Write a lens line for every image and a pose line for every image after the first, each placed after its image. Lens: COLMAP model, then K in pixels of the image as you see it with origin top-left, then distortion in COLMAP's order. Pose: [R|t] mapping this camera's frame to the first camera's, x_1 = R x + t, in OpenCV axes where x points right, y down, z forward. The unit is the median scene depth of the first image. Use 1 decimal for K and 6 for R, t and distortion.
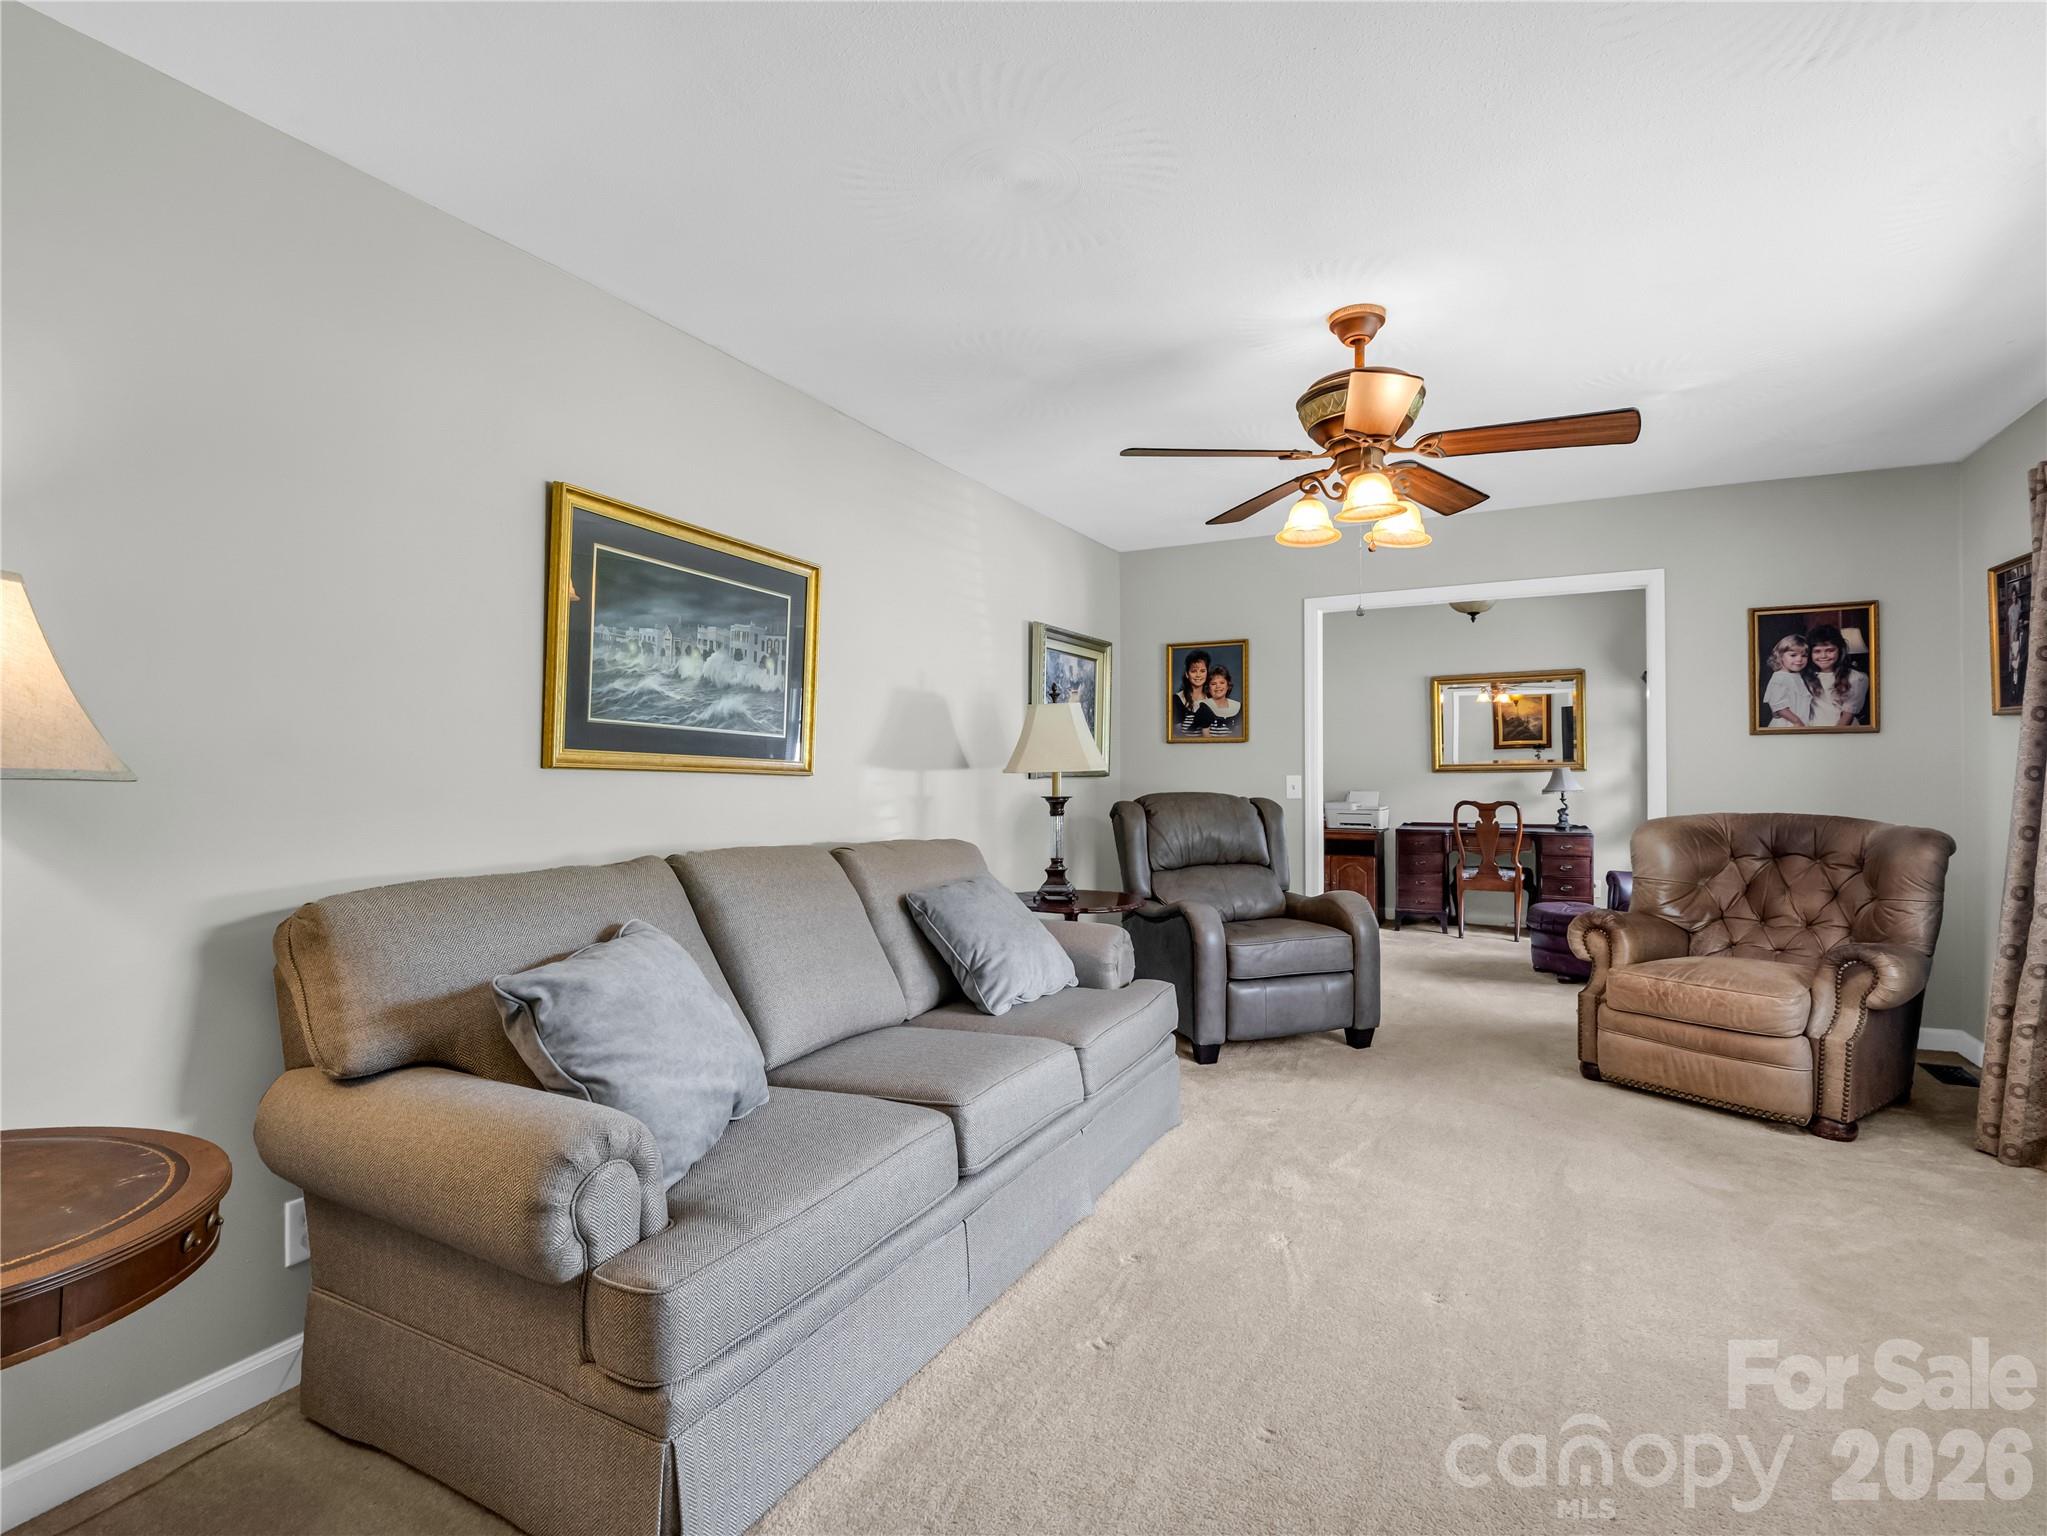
lens RADIAL K [[1008.8, 0, 1023.5], [0, 1008.8, 768.0], [0, 0, 1]] dist [0.000119, -0.018651]
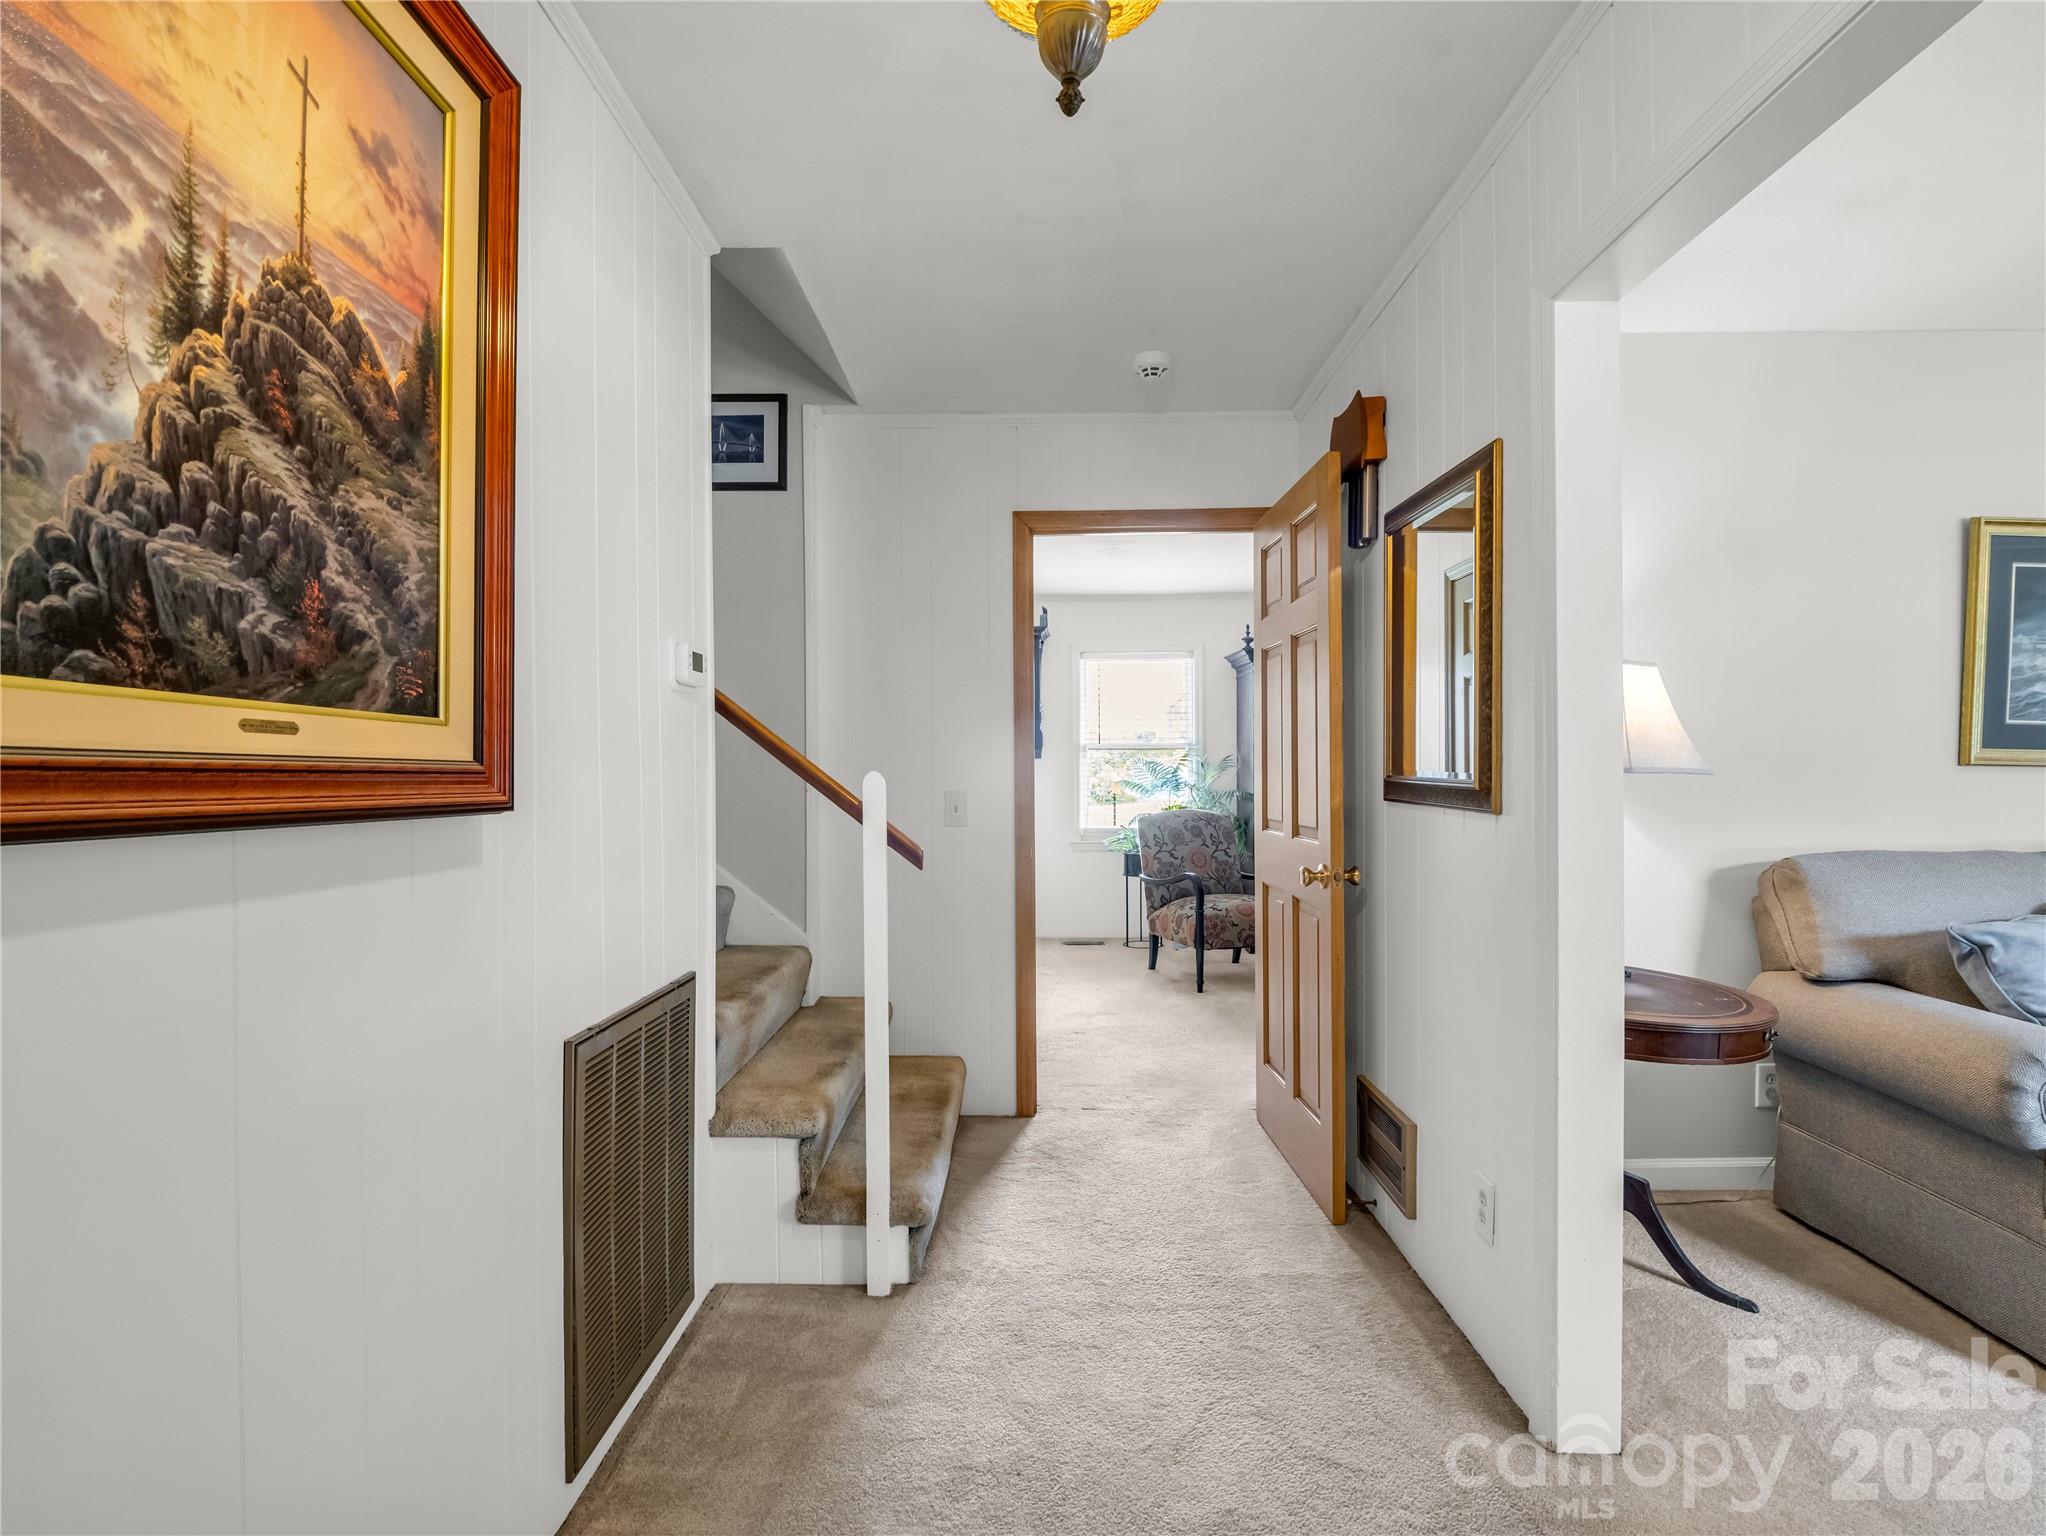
lens RADIAL K [[1005.3, 0, 1034.2], [0, 1005.3, 766.9], [0, 0, 1]] dist [-0.020647, 0.000801]
pose [[0.433712, 0.001981, -0.901049, 0.121050], [0.002266, 0.999992, 0.003290, -0.005863], [0.901049, -0.003468, 0.433704, -0.633669]]
